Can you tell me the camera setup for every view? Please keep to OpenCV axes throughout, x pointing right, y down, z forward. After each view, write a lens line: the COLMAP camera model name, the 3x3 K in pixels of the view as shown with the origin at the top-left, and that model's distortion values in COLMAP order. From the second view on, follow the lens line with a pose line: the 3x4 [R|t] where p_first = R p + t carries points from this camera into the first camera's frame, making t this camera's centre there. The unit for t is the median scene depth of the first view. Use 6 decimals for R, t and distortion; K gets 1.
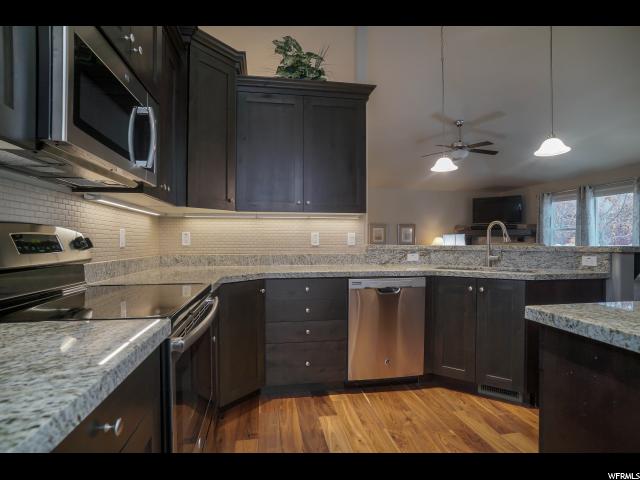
lens RADIAL K [[335.0, 0, 320.1], [0, 335.0, 239.5], [0, 0, 1]] dist [-0.016810, 0.001076]
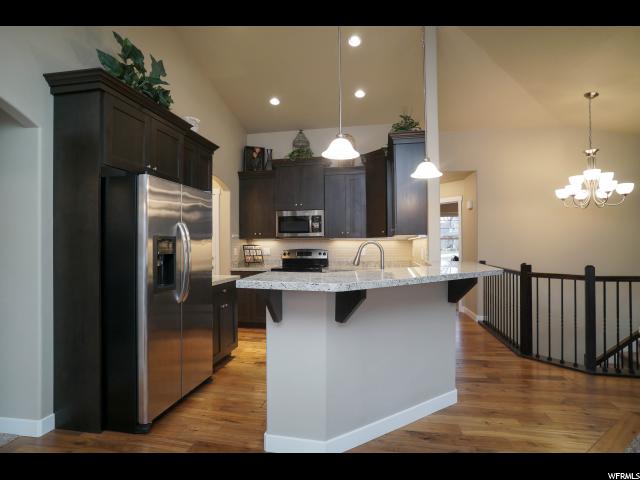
lens RADIAL K [[335.0, 0, 317.6], [0, 335.0, 243.1], [0, 0, 1]] dist [-0.016810, 0.001076]
pose [[-0.341678, -0.001682, -0.939816, 1.273998], [0.008270, 0.999954, -0.004797, -0.040594], [0.939781, -0.009411, -0.341648, 1.050330]]
